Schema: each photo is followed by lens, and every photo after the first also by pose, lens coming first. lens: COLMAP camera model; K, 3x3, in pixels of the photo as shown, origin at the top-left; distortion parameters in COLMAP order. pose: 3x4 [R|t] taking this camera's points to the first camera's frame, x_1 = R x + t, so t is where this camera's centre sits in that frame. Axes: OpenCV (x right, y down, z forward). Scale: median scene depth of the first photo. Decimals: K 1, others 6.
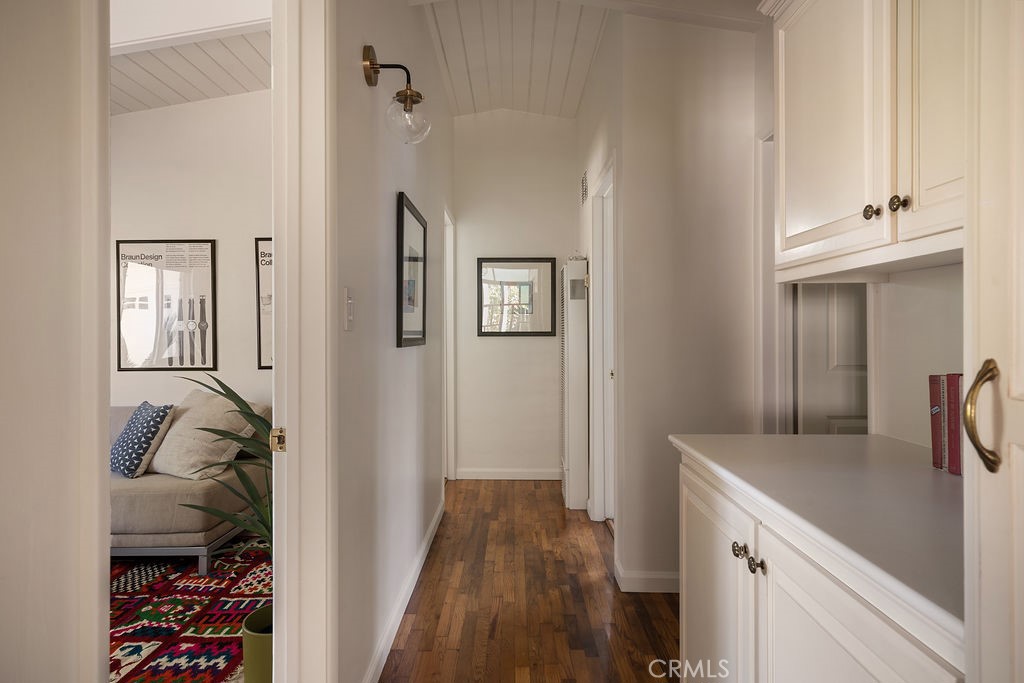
lens RADIAL K [[579.8, 0, 511.7], [0, 579.8, 334.0], [0, 0, 1]] dist [0.001211, 0.000082]
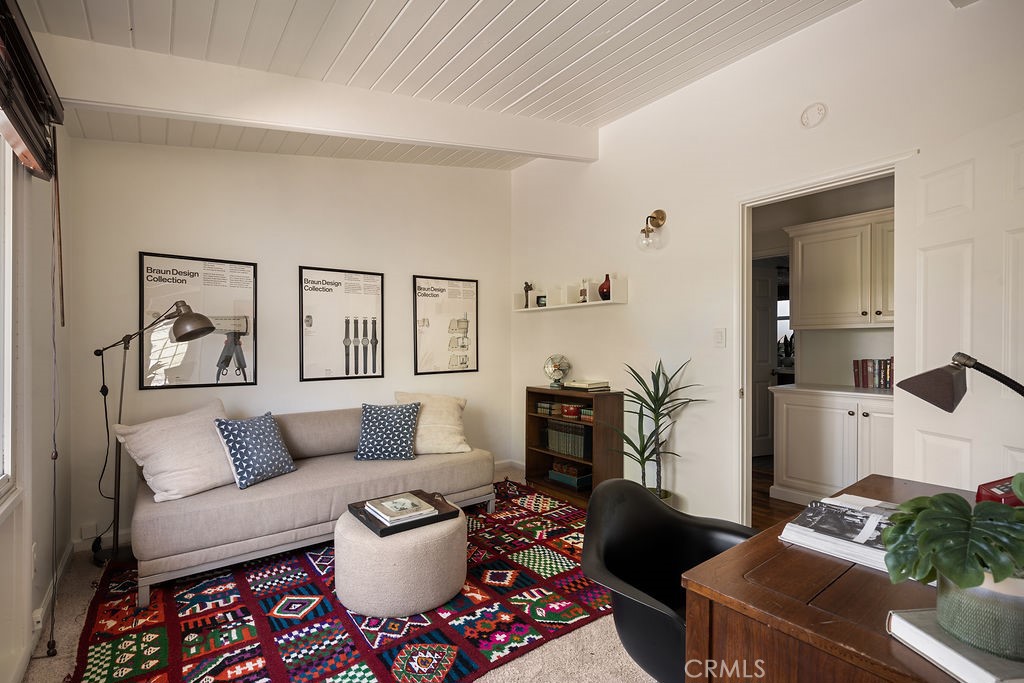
lens RADIAL K [[465.6, 0, 512.2], [0, 465.6, 345.0], [0, 0, 1]] dist [-0.002340, -0.000178]
pose [[0.790790, 0.000922, 0.612087, -1.088336], [0.009728, 0.999854, -0.014075, 0.011587], [-0.612010, 0.017085, 0.790665, 0.039758]]
